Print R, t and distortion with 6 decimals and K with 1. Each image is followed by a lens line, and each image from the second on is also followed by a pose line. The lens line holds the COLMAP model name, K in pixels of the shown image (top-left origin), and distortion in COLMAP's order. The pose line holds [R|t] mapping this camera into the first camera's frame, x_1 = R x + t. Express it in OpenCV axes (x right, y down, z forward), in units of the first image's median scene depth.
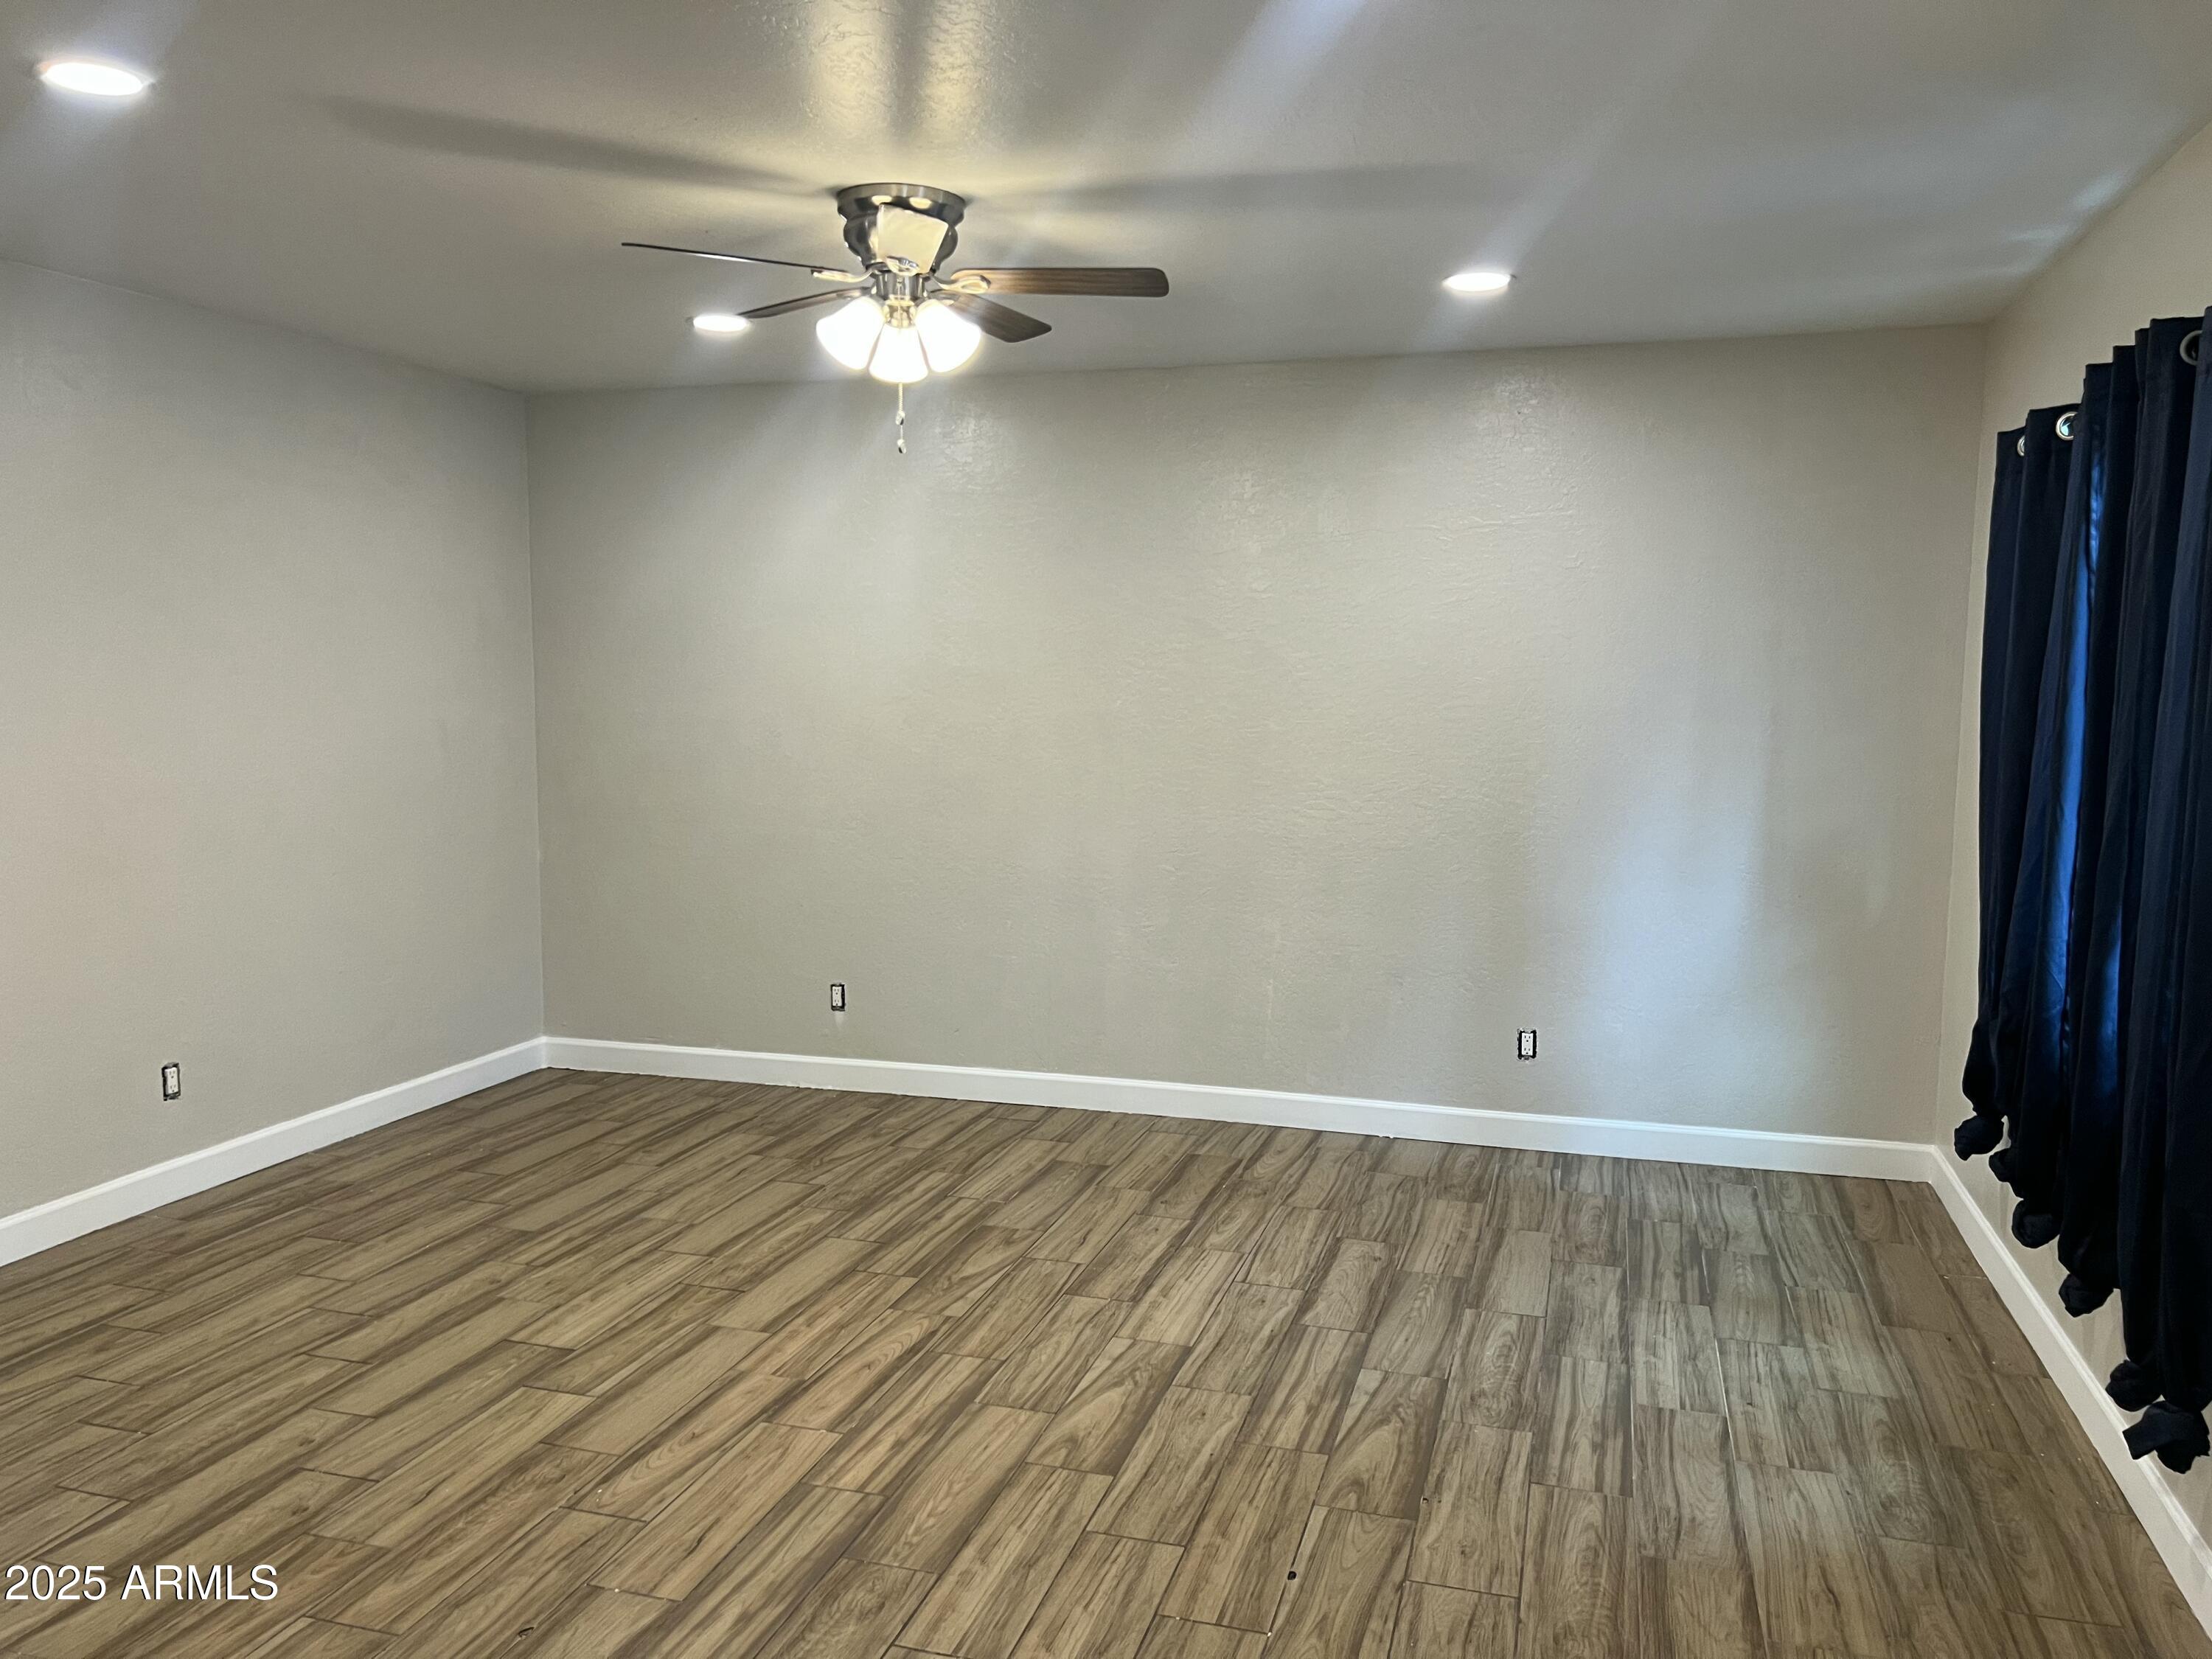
lens RADIAL K [[1666.8, 0, 1104.1], [0, 1666.8, 841.7], [0, 0, 1]] dist [0.053019, -0.062175]
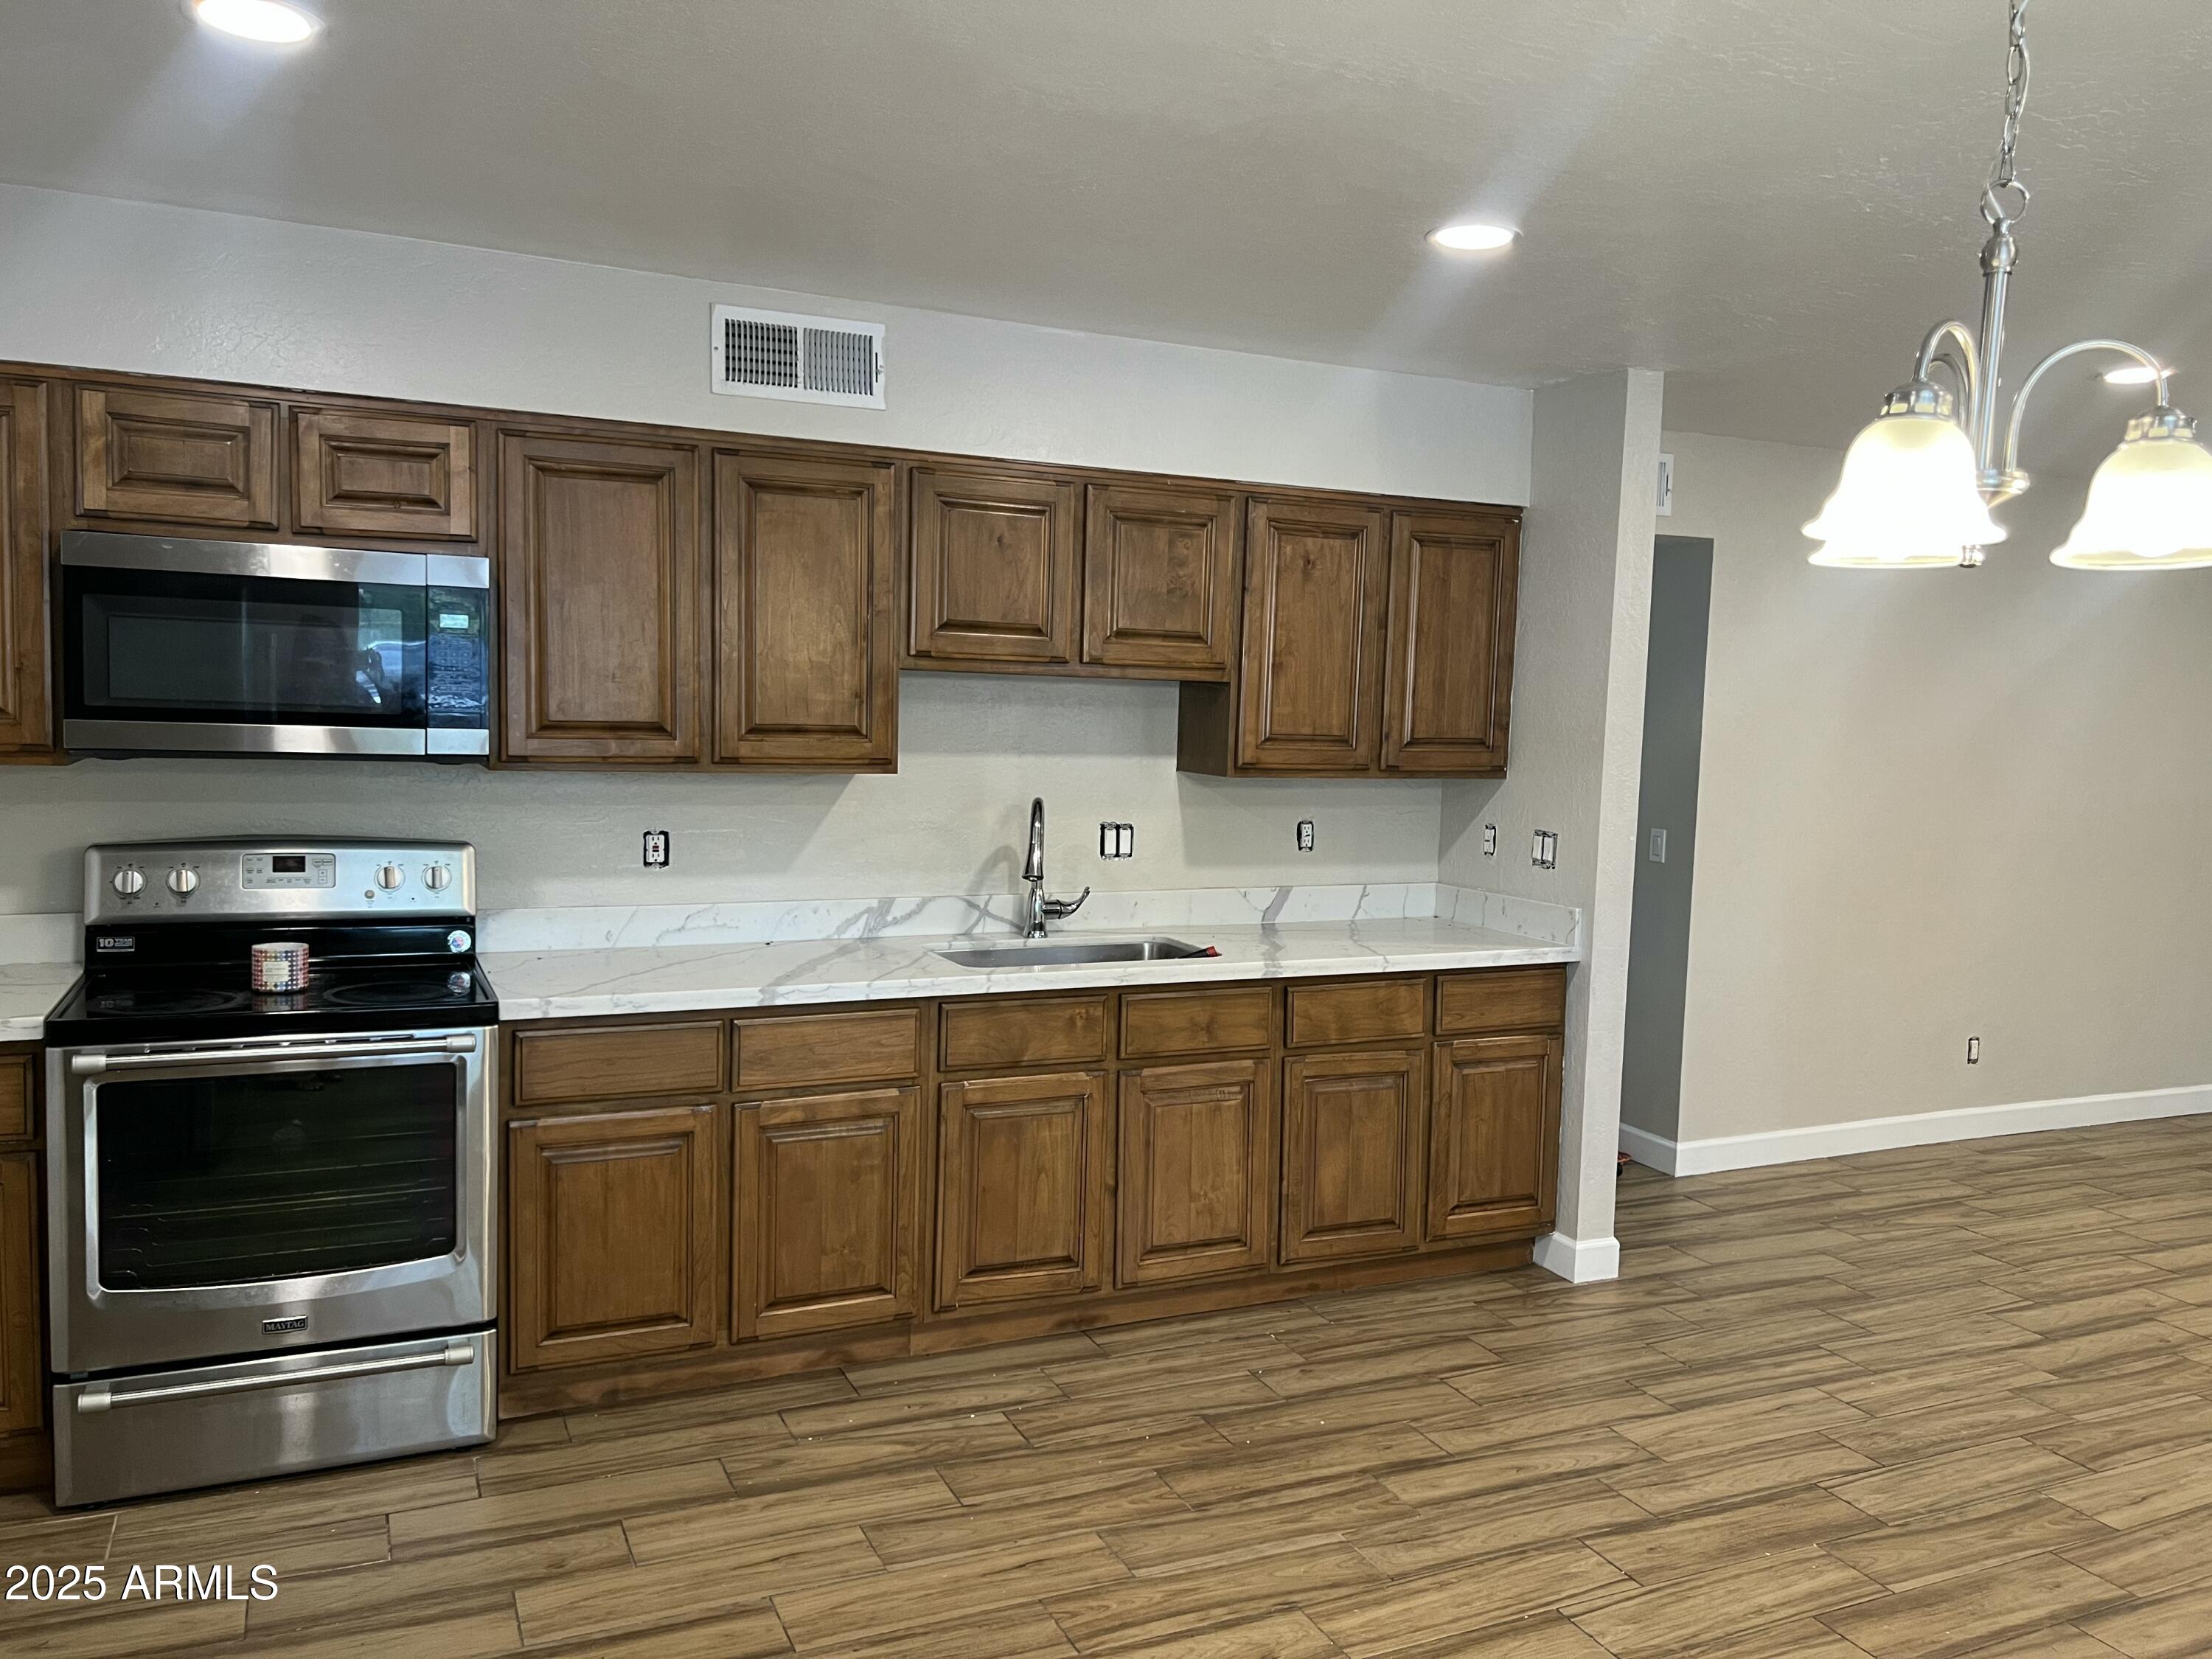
lens RADIAL K [[1666.8, 0, 1135.8], [0, 1666.8, 833.1], [0, 0, 1]] dist [0.053019, -0.062175]
pose [[0.671770, 0.073998, -0.737055, -0.031939], [-0.104502, 0.994514, 0.004600, 0.042712], [0.733352, 0.073933, 0.675817, -0.540815]]
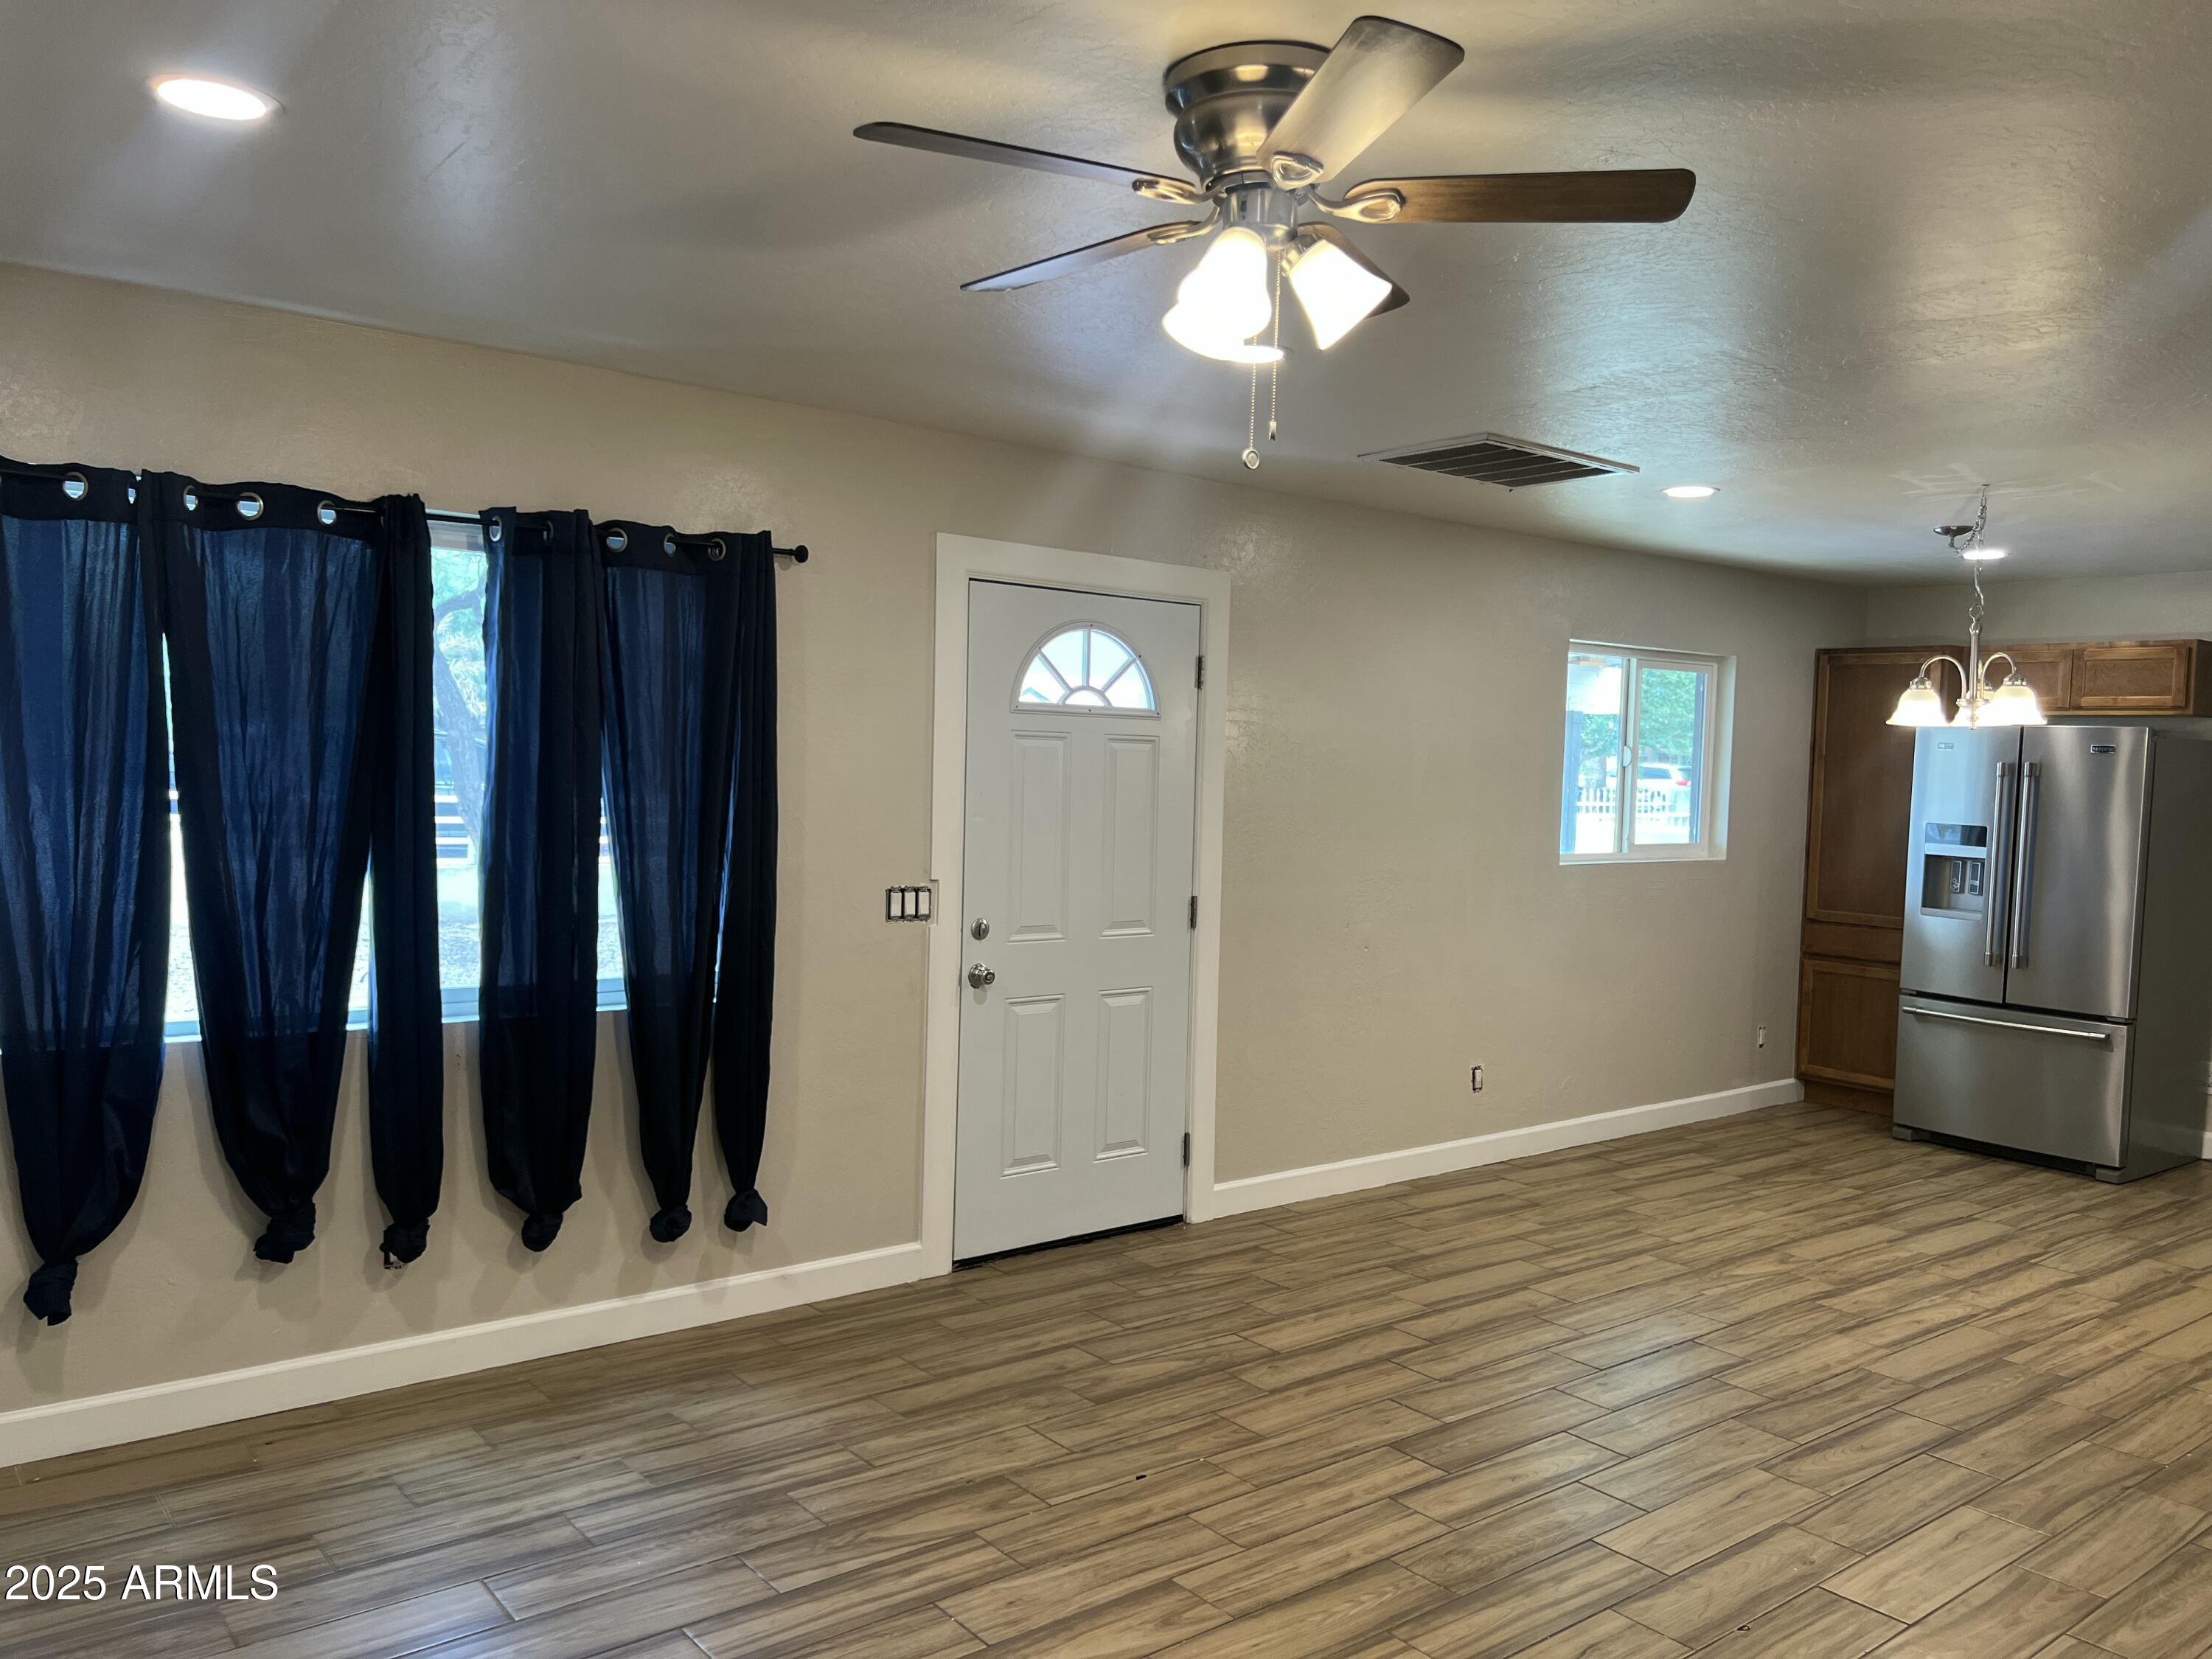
lens RADIAL K [[1666.8, 0, 1129.3], [0, 1666.8, 844.2], [0, 0, 1]] dist [0.053019, -0.062175]
pose [[-0.827722, -0.061856, 0.557718, -0.445875], [0.021857, 0.989597, 0.142194, -0.179746], [-0.560712, 0.129888, -0.817760, 1.555142]]
